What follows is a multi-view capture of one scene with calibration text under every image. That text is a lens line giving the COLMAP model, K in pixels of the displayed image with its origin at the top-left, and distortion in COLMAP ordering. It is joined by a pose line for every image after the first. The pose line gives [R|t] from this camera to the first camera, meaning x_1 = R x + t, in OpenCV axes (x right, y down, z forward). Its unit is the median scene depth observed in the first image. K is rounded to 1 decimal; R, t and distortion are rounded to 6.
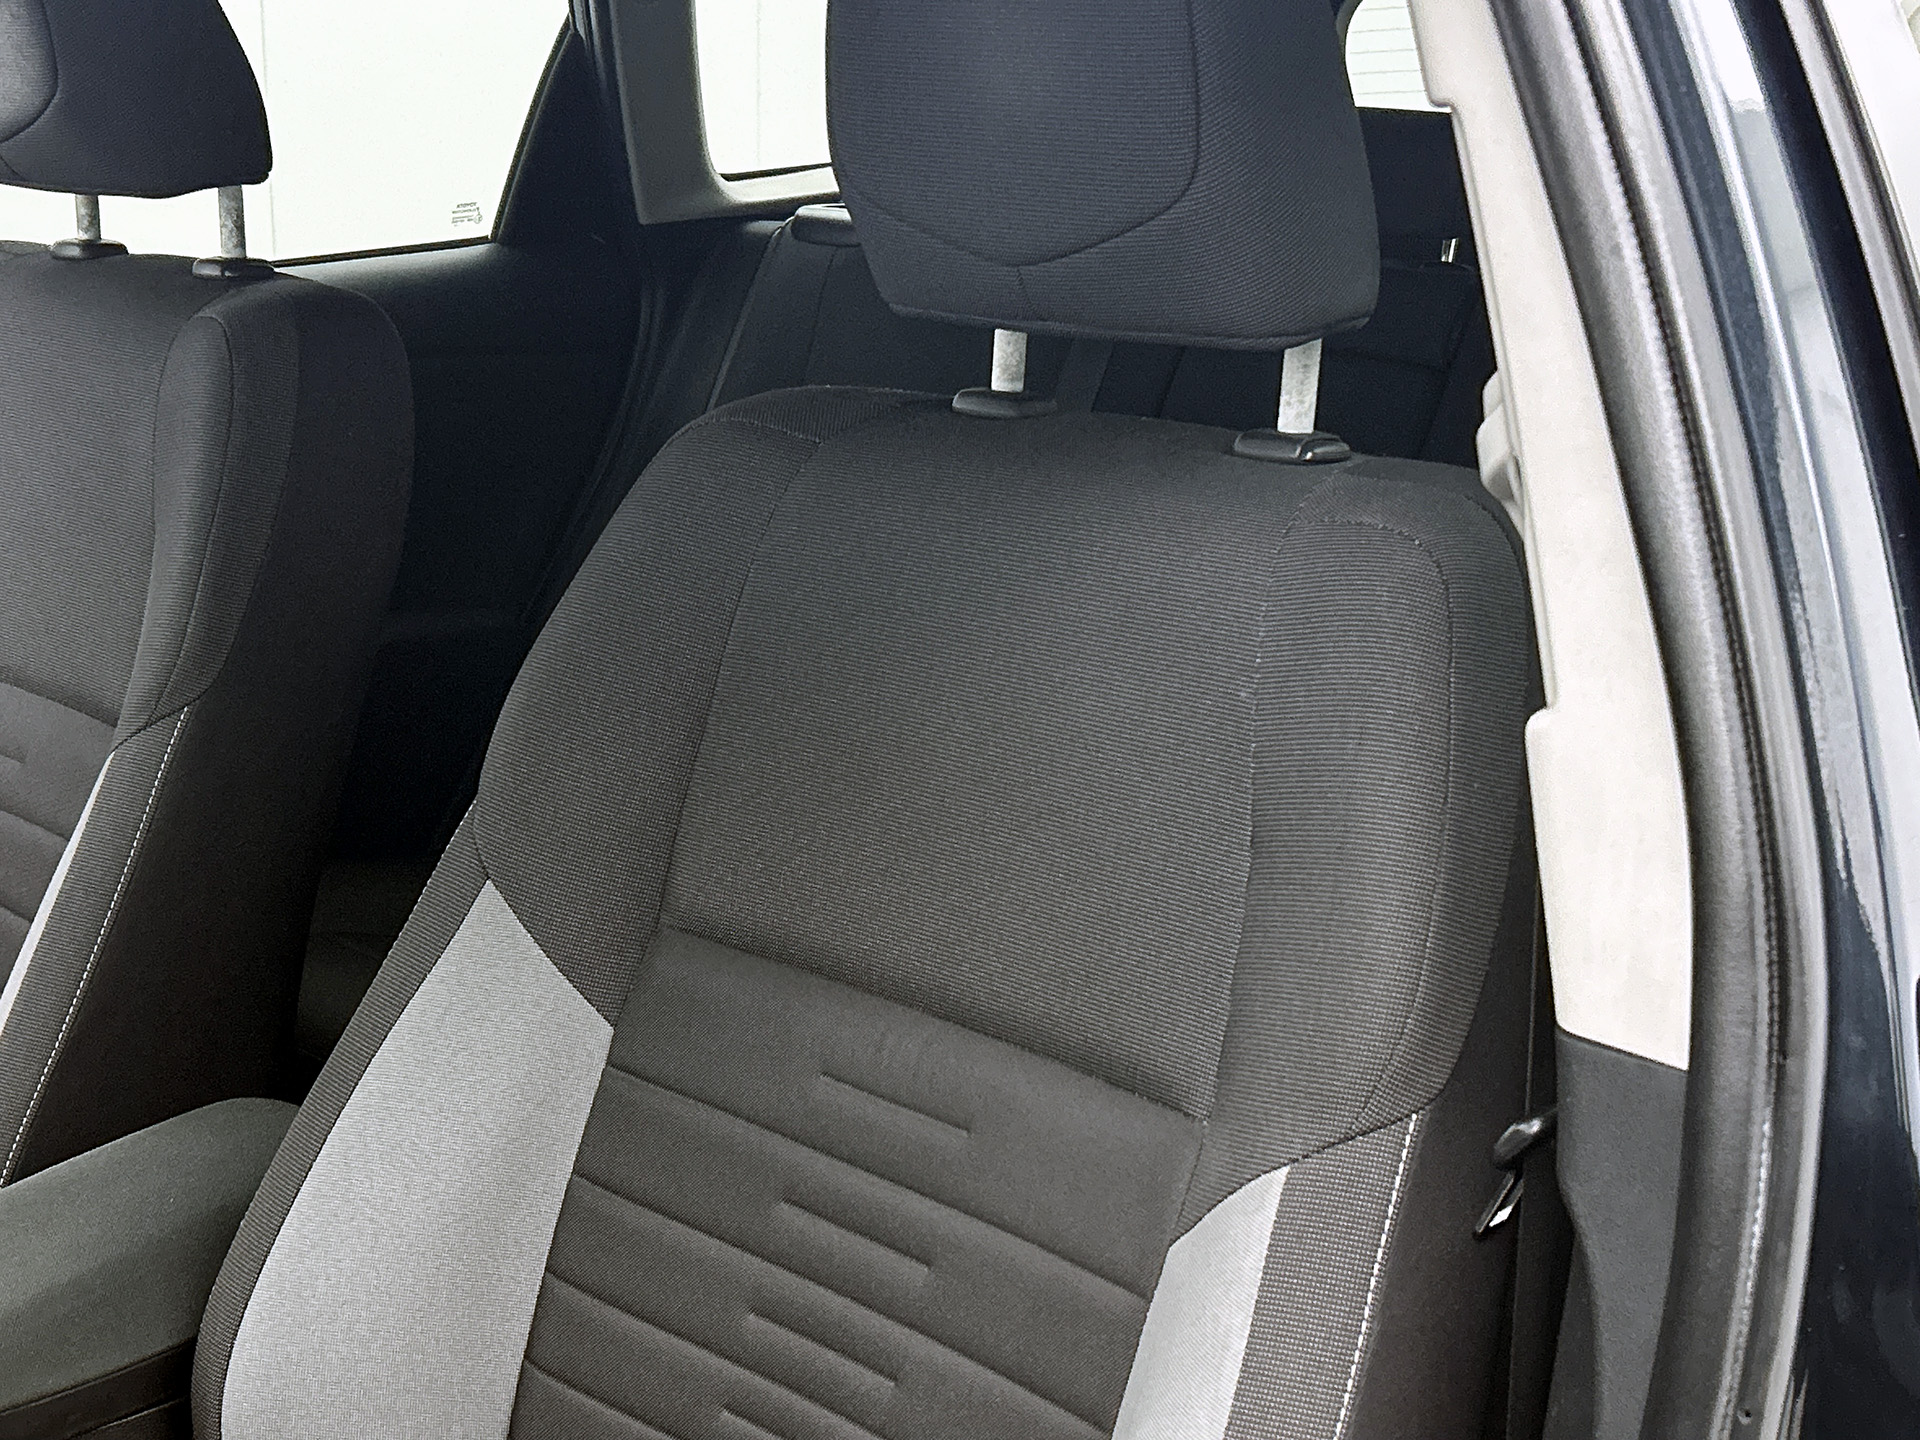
lens RADIAL K [[2508.8, 0, 965.0], [0, 2508.8, 724.0], [0, 0, 1]] dist [0.124855, 0.000000]
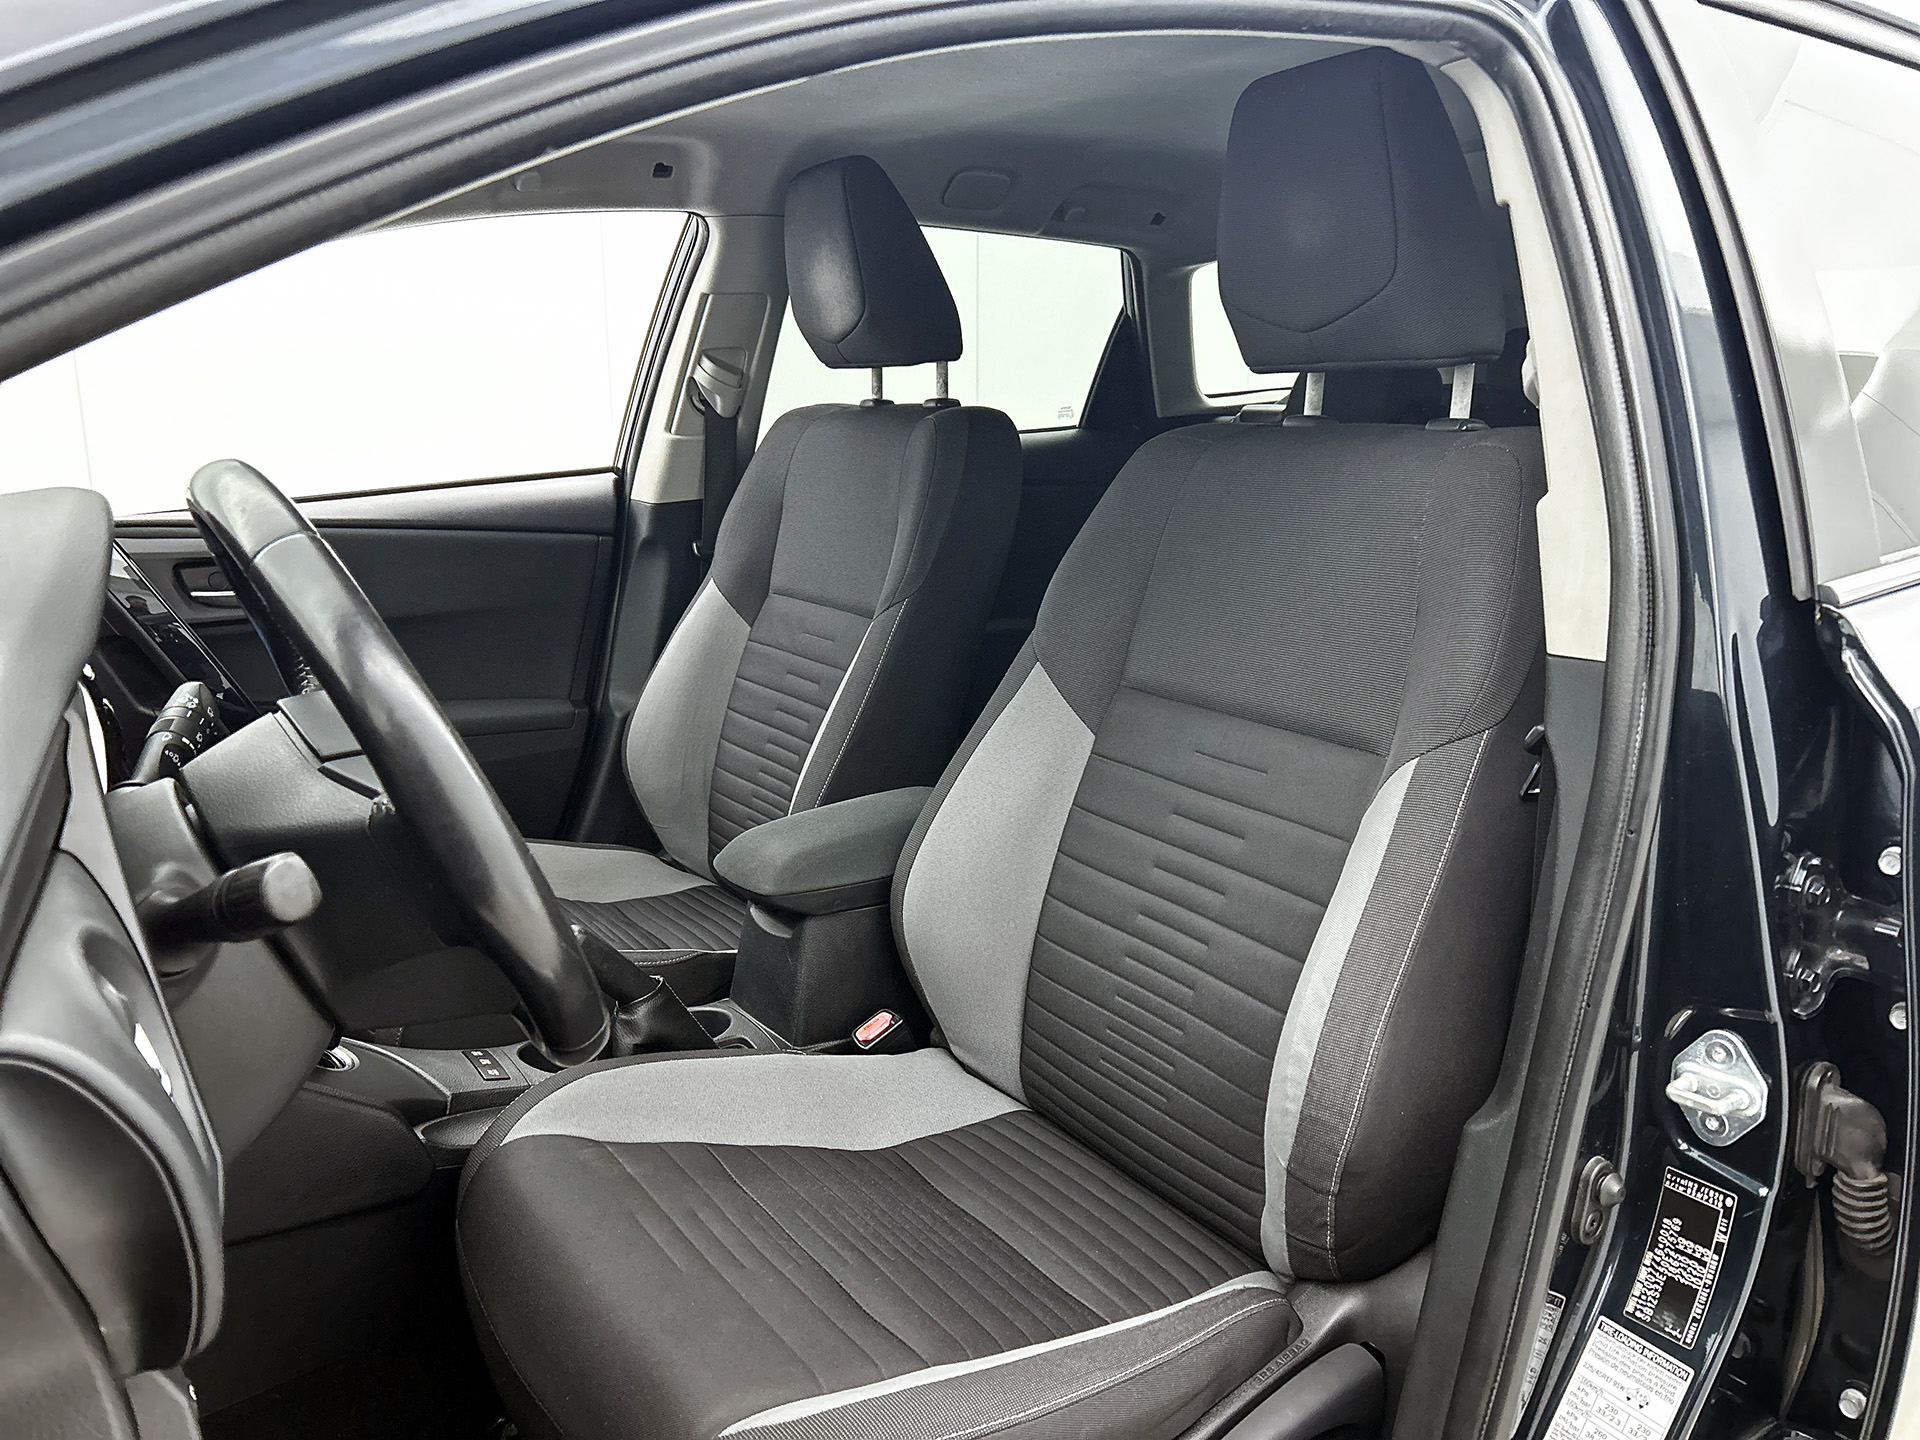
lens RADIAL K [[1464.5, 0, 956.8], [0, 1464.5, 711.8], [0, 0, 1]] dist [0.035363, -0.050518]
pose [[0.961322, 0.035299, -0.273154, 0.071060], [-0.048351, 0.997980, -0.041199, 0.154873], [0.271148, 0.052813, 0.961088, -0.144340]]
